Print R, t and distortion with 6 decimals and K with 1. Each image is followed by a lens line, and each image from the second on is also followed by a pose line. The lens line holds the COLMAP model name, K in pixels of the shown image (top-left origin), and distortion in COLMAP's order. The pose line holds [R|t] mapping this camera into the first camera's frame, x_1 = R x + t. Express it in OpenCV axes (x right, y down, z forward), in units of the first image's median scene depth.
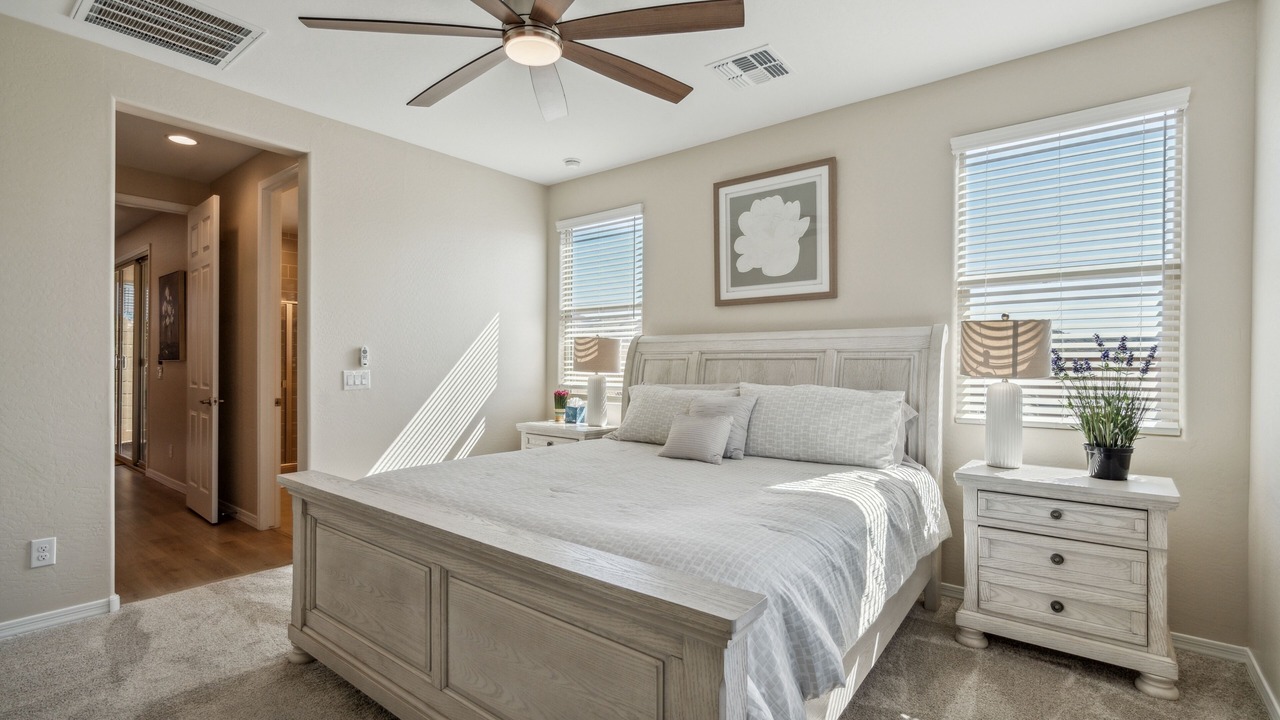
lens RADIAL K [[586.3, 0, 633.5], [0, 586.3, 357.4], [0, 0, 1]] dist [-0.003396, -0.000186]
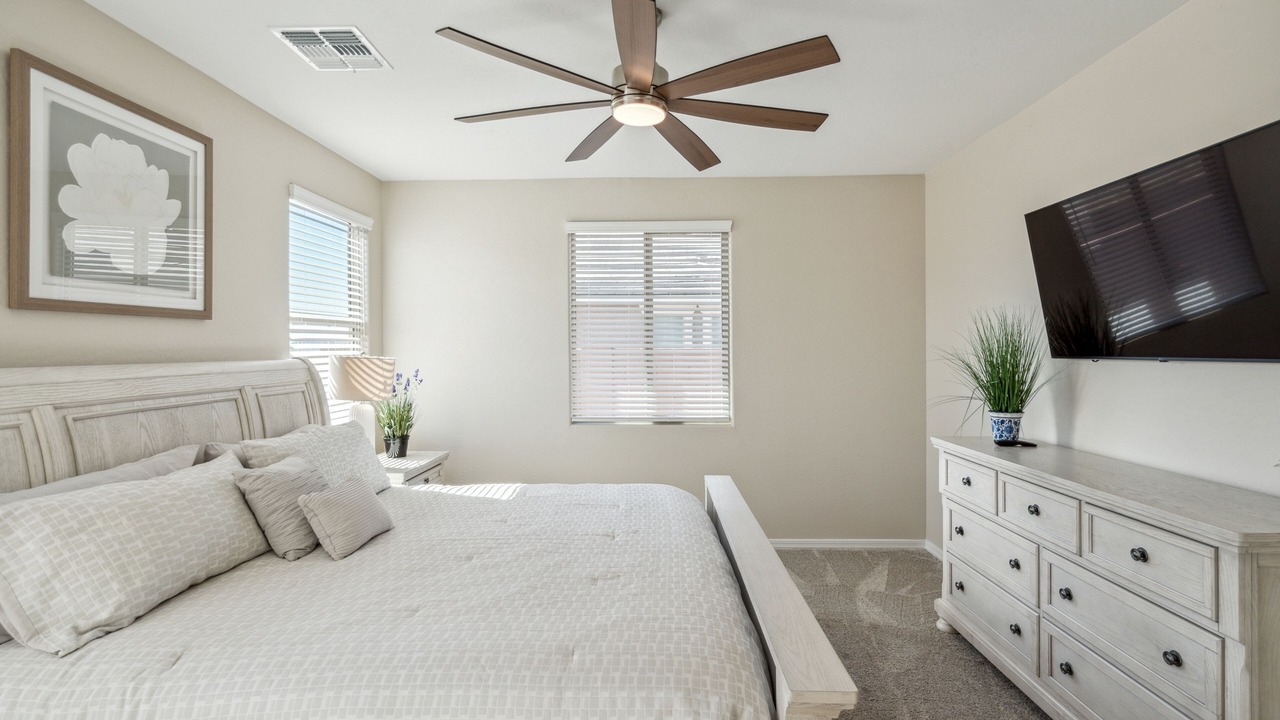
lens RADIAL K [[586.3, 0, 633.5], [0, 586.3, 357.4], [0, 0, 1]] dist [-0.003396, -0.000186]
pose [[-0.591908, -0.006070, 0.805983, -0.588937], [0.006725, 0.999900, 0.012469, -0.055652], [-0.805977, 0.012800, -0.591808, 0.966831]]
